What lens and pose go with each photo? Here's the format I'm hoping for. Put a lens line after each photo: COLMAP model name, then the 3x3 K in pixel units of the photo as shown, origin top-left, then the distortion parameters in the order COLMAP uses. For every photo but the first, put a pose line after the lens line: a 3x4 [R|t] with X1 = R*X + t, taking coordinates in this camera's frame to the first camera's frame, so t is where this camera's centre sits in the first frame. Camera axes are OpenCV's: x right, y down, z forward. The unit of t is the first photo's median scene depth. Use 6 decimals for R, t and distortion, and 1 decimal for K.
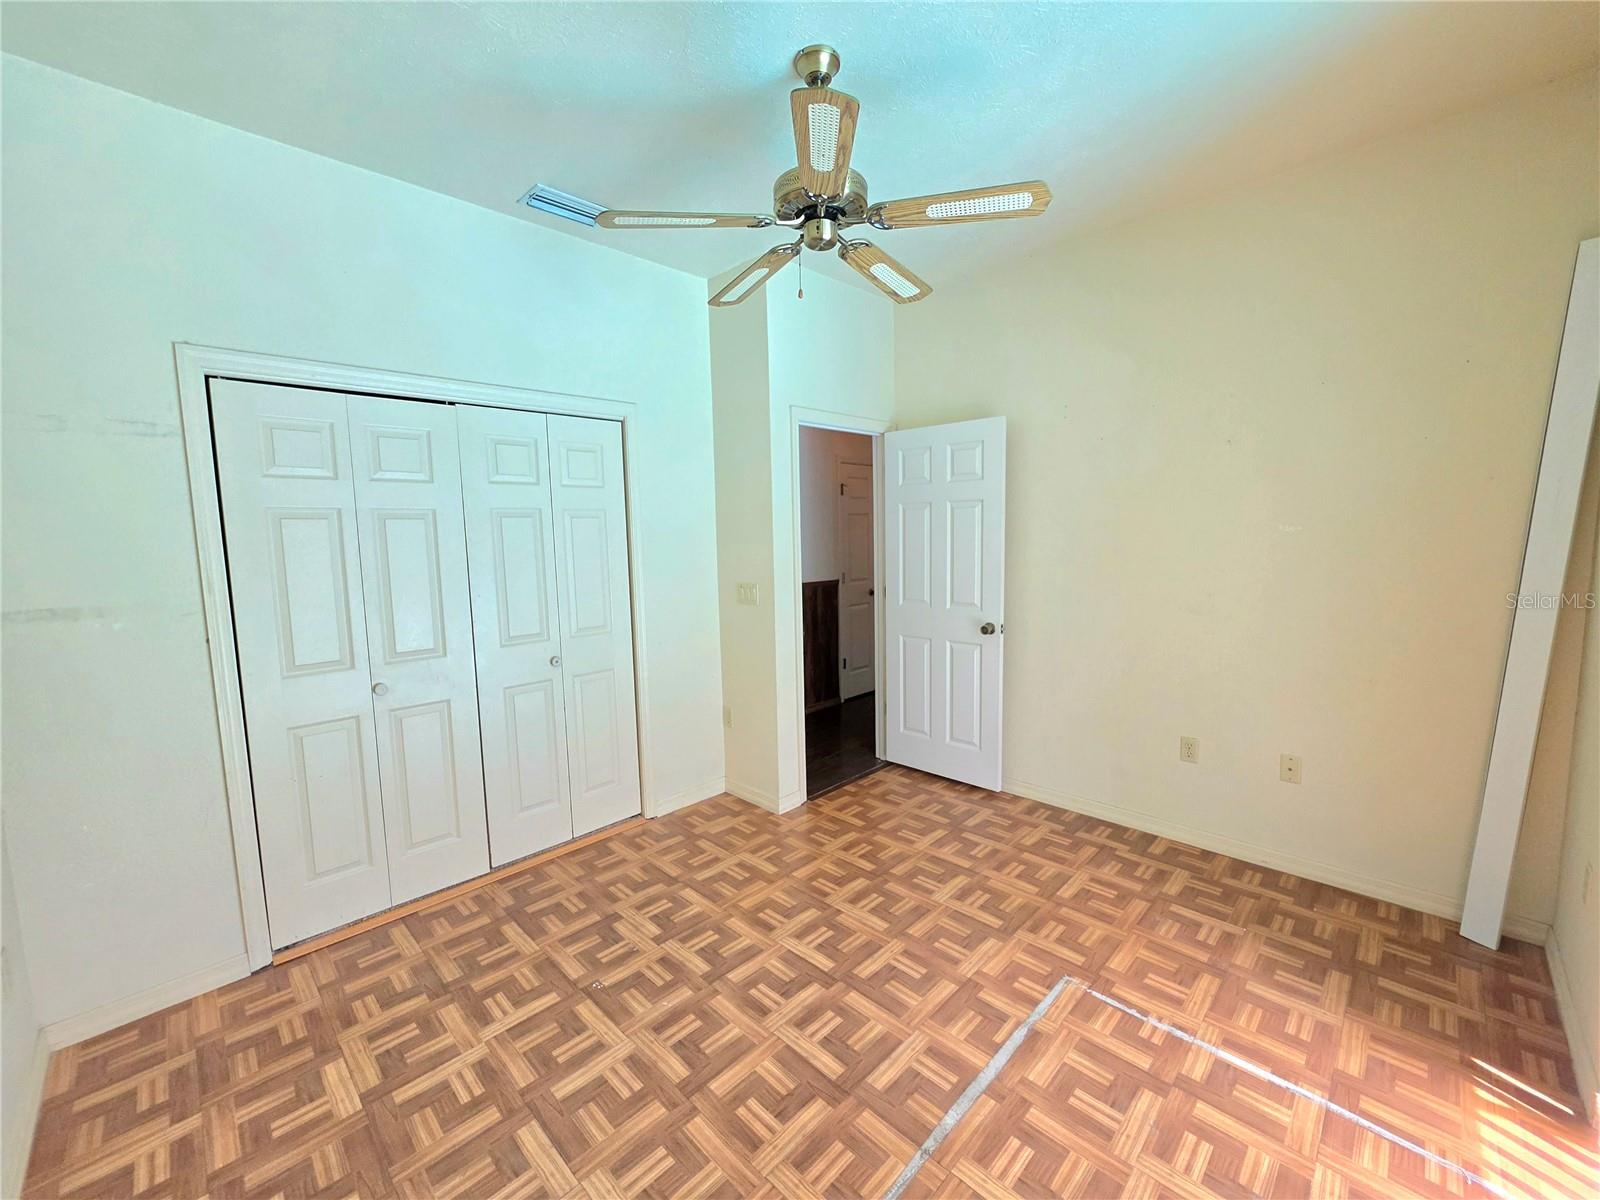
lens RADIAL K [[648.4, 0, 810.0], [0, 648.4, 597.9], [0, 0, 1]] dist [-0.006261, 0.001595]
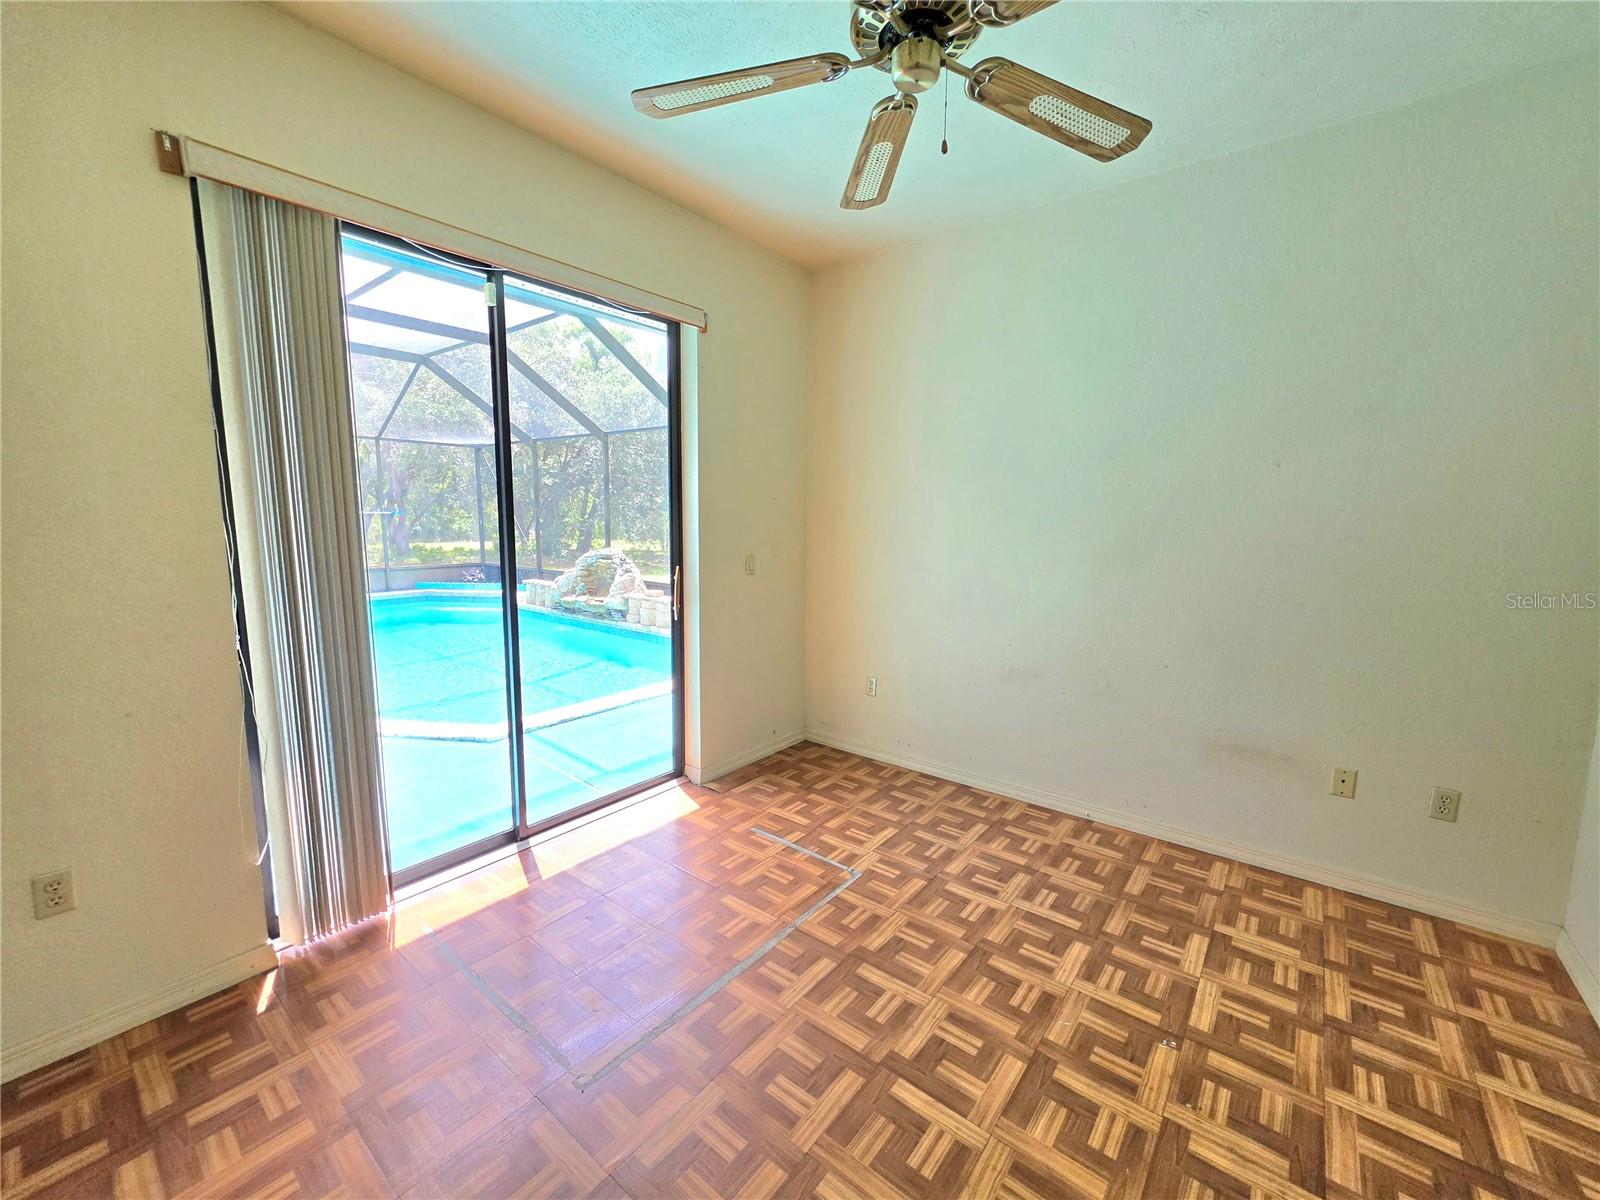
lens RADIAL K [[648.4, 0, 797.1], [0, 648.4, 603.2], [0, 0, 1]] dist [-0.006261, 0.001595]
pose [[-0.996405, 0.025731, -0.080716, 0.201292], [0.005708, 0.970985, 0.239073, -0.147134], [0.084526, 0.237753, -0.967641, 1.677027]]
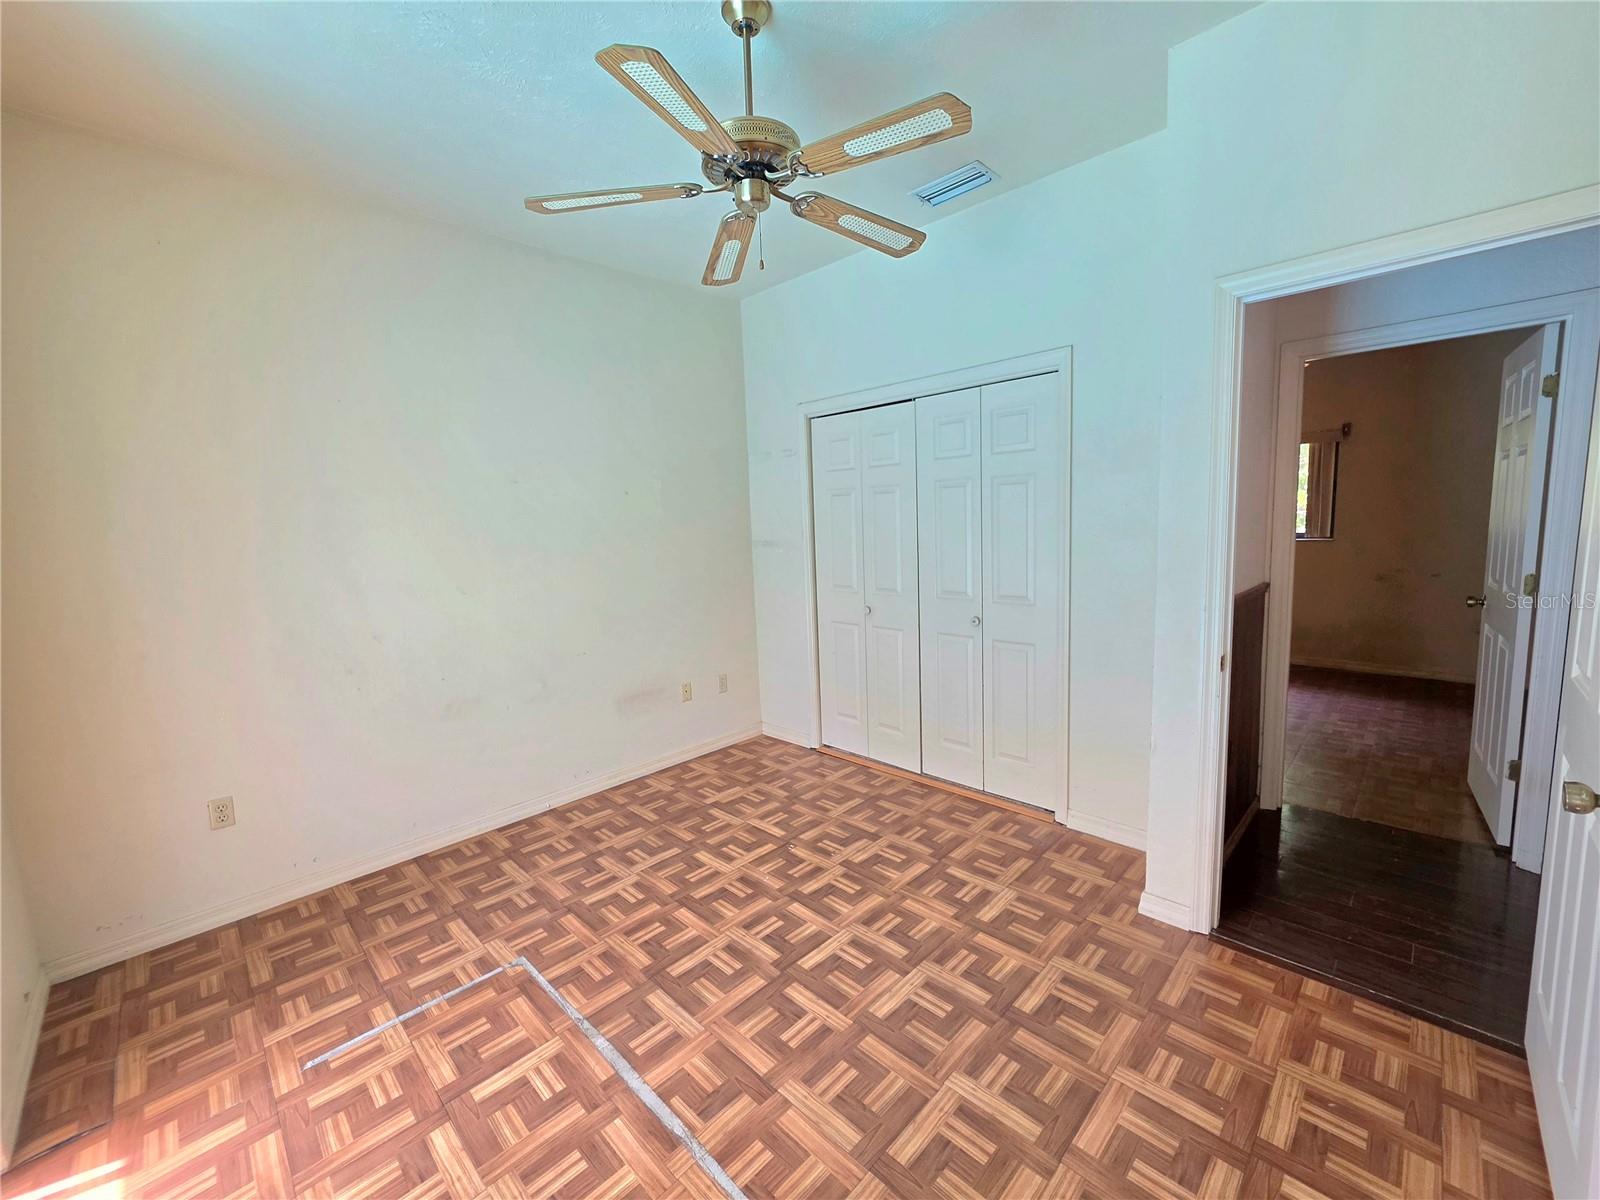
lens RADIAL K [[648.4, 0, 813.5], [0, 648.4, 605.3], [0, 0, 1]] dist [-0.006261, 0.001595]
pose [[-0.005289, 0.159667, -0.987157, 0.960045], [-0.065144, 0.985019, 0.159670, -0.122379], [0.997862, 0.065152, 0.005191, 1.041717]]
